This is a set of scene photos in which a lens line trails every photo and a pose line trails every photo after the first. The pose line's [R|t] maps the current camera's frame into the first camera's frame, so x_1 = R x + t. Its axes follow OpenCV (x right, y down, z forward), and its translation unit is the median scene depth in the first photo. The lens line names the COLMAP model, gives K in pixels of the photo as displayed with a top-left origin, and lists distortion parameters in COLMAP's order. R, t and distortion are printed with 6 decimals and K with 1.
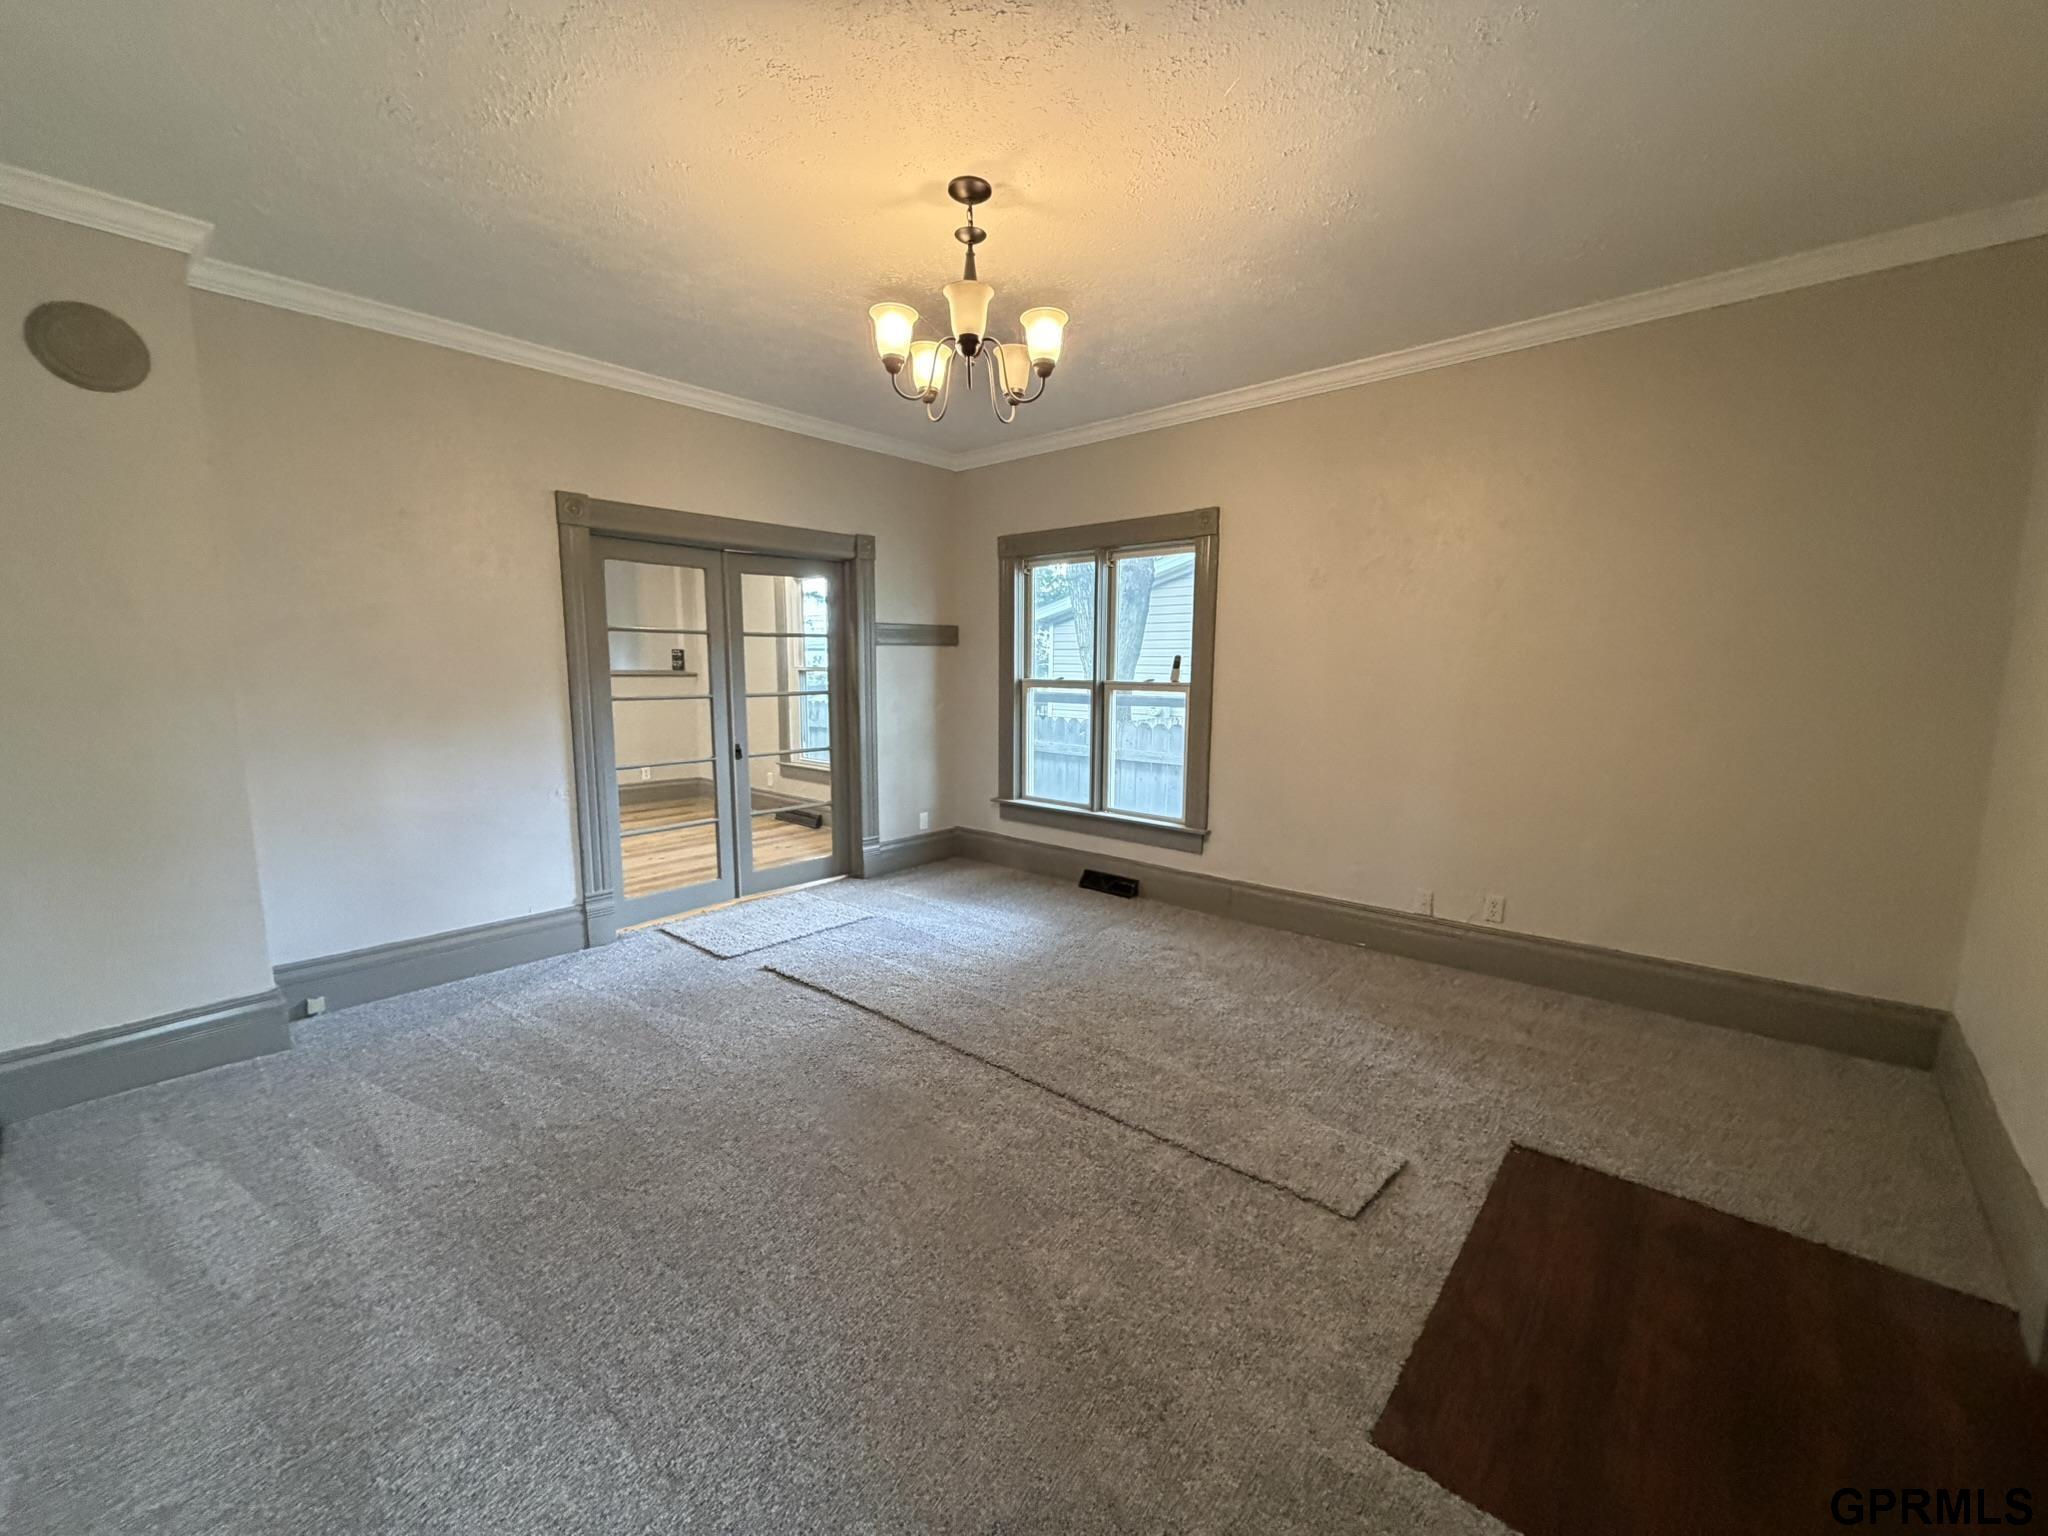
lens RADIAL K [[820.7, 0, 1015.9], [0, 820.7, 770.6], [0, 0, 1]] dist [-0.002050, 0.000880]
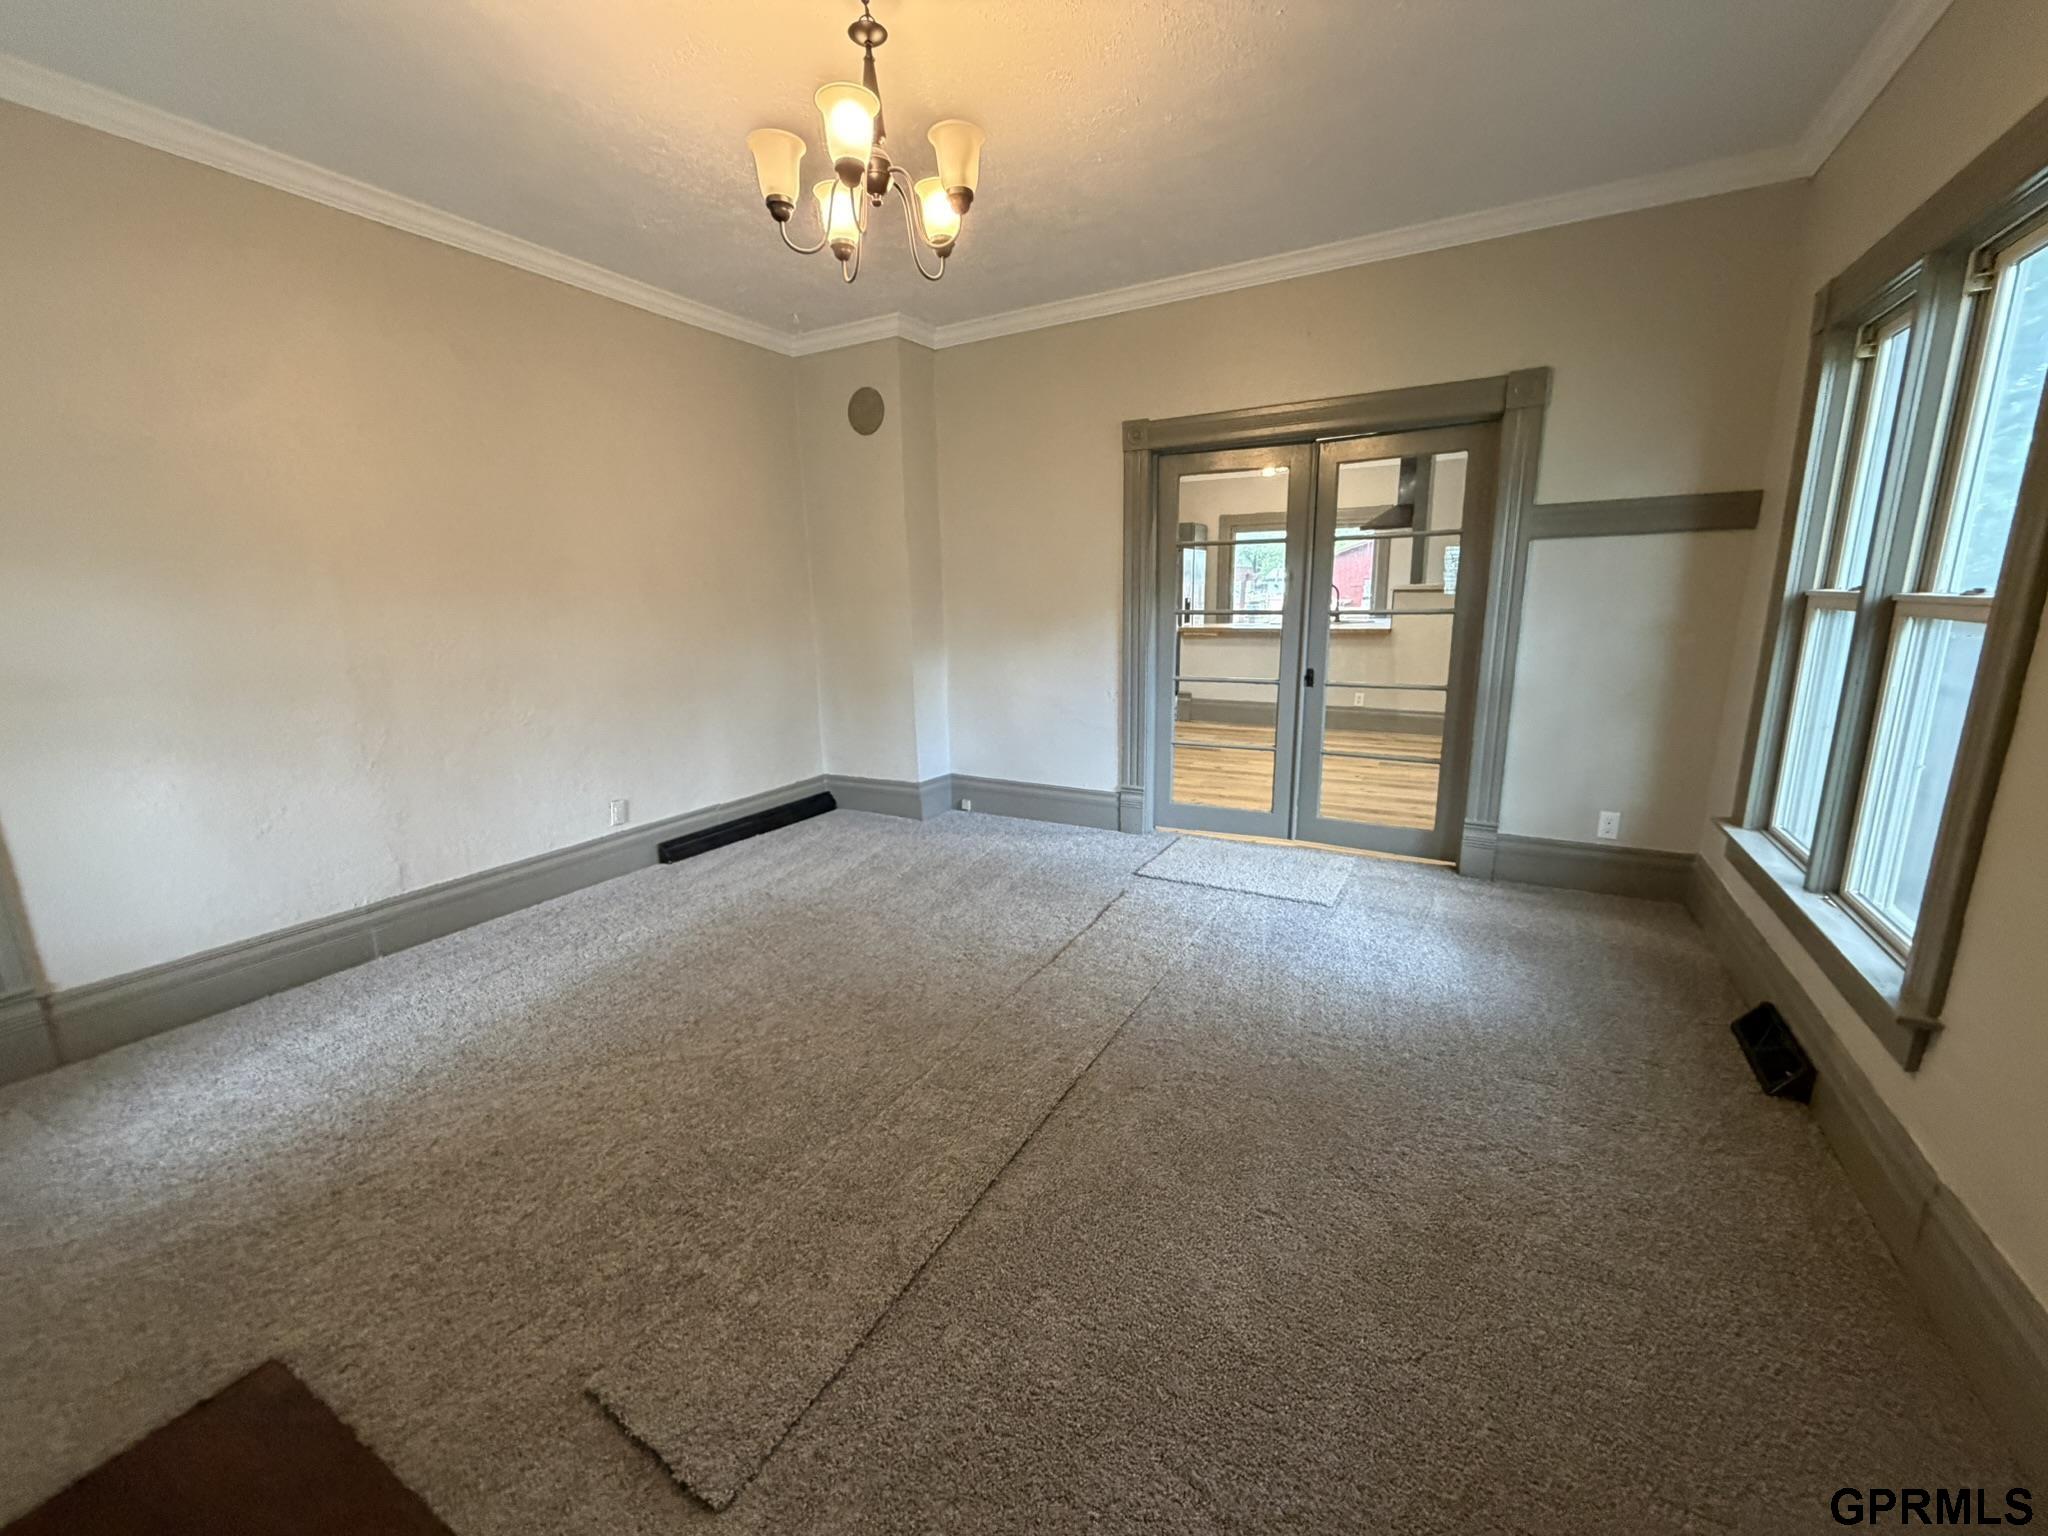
lens RADIAL K [[820.7, 0, 1018.2], [0, 820.7, 769.1], [0, 0, 1]] dist [-0.002050, 0.000880]
pose [[0.204622, 0.200496, -0.958087, 0.508317], [-0.107562, 0.977476, 0.181580, -0.059318], [0.972913, 0.065899, 0.221579, 0.571401]]
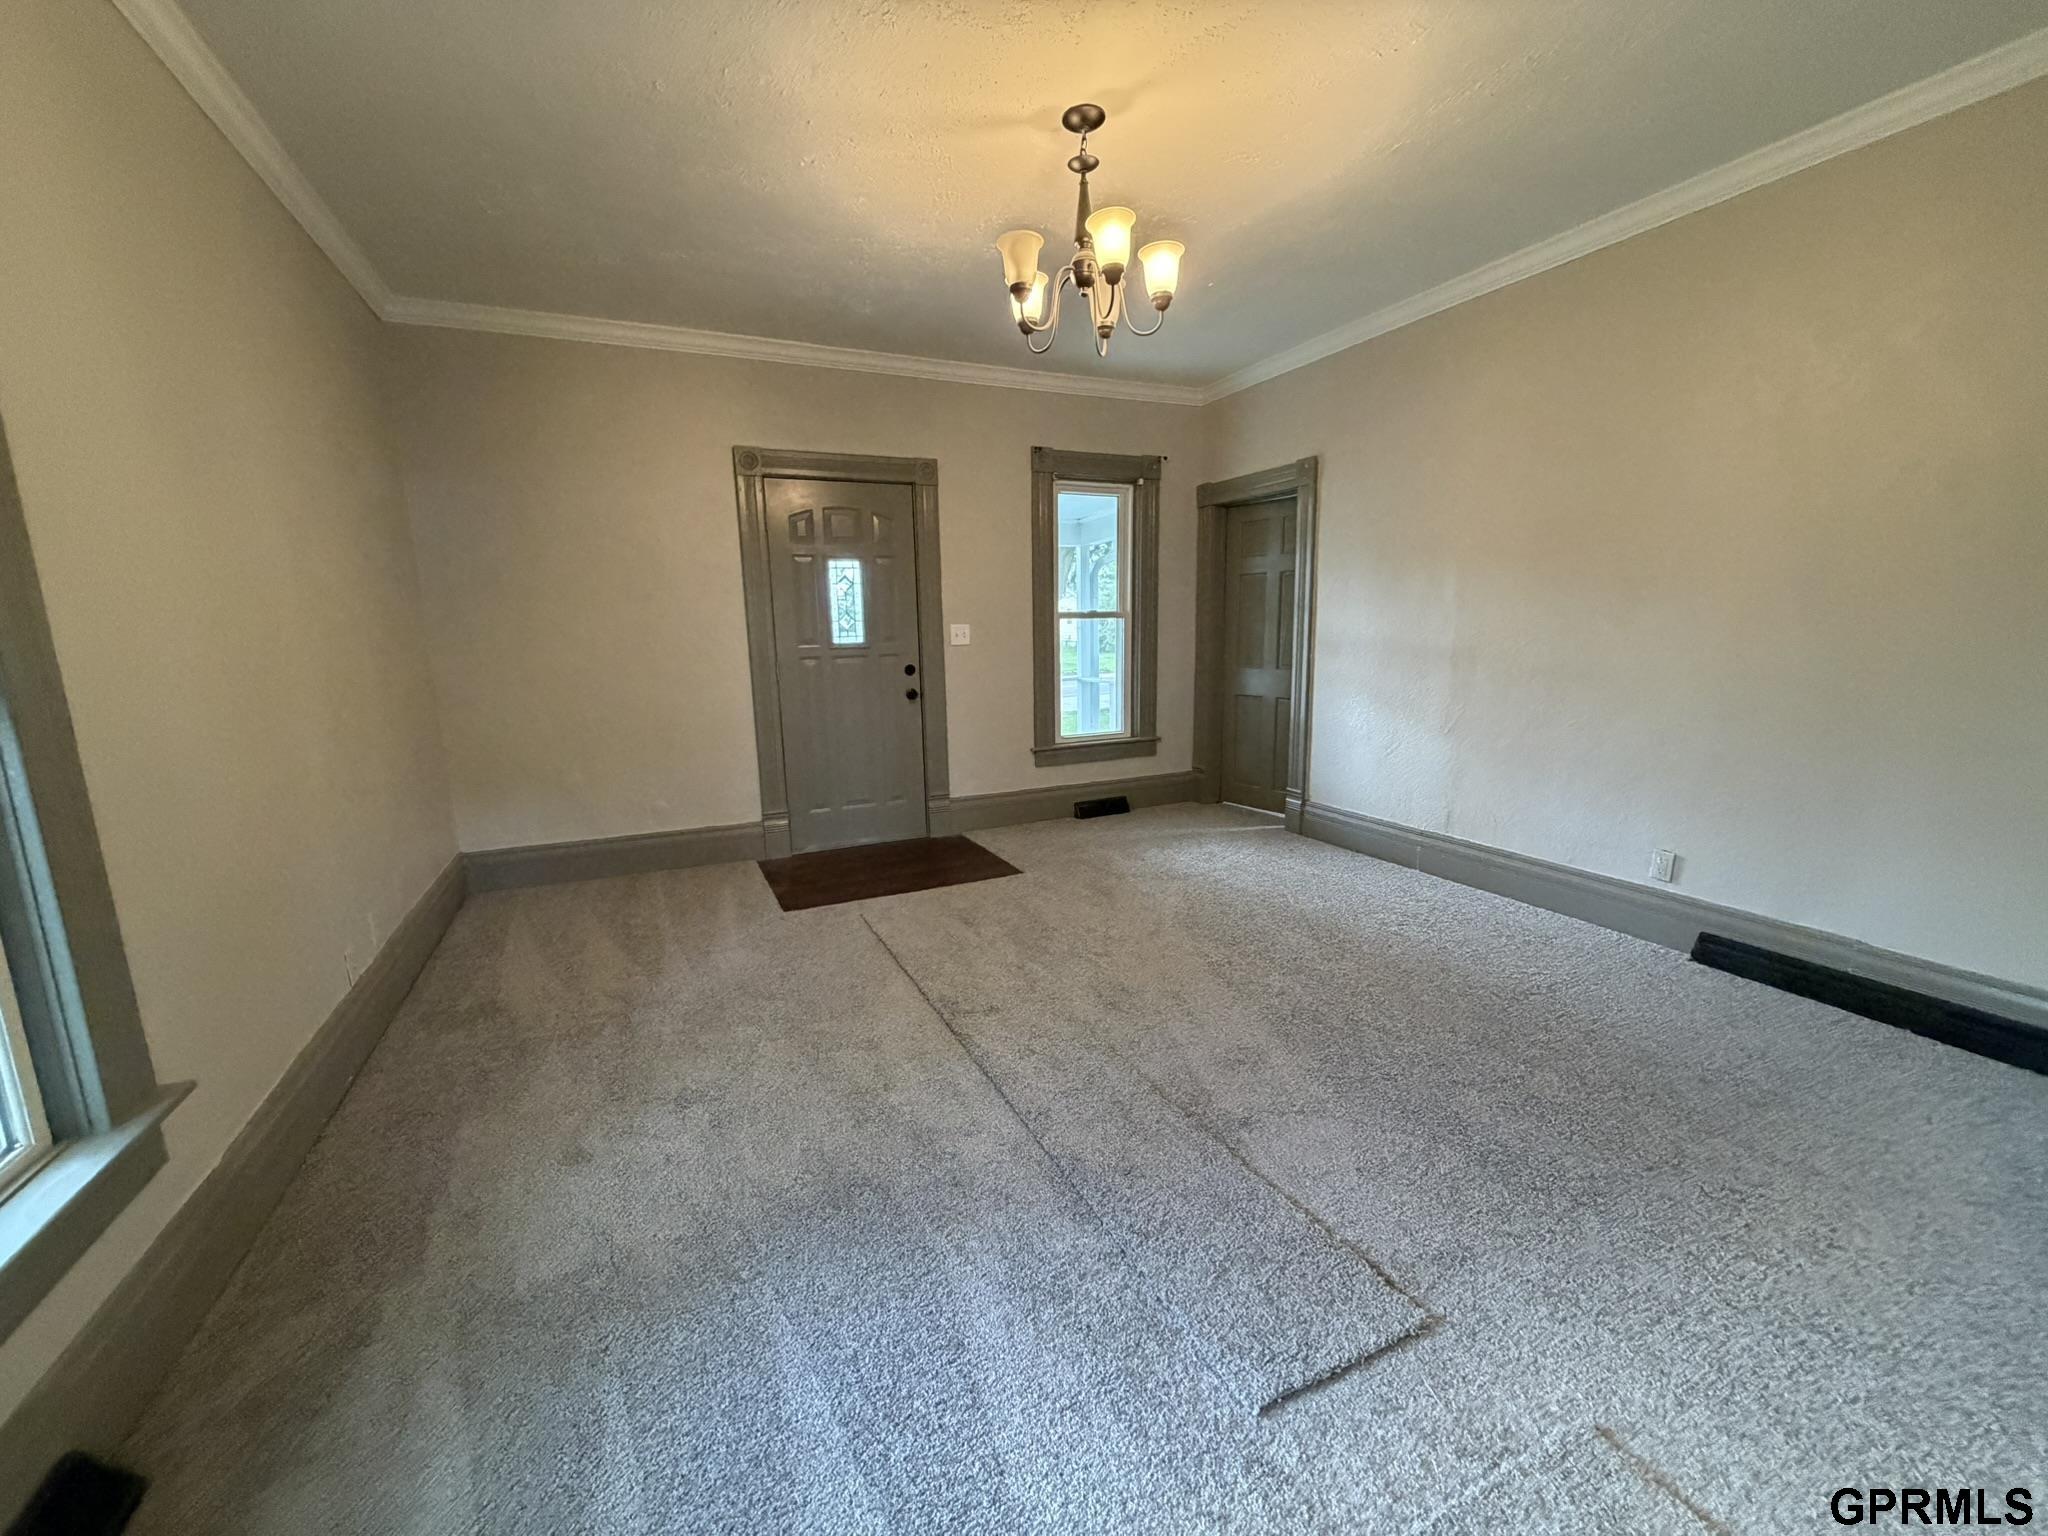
lens RADIAL K [[820.7, 0, 1024.0], [0, 820.7, 770.2], [0, 0, 1]] dist [-0.002050, 0.000880]
pose [[-0.913246, -0.057623, 0.403312, -0.239565], [0.069033, 0.953745, 0.292582, -0.134214], [-0.401516, 0.295042, -0.867027, 1.197165]]
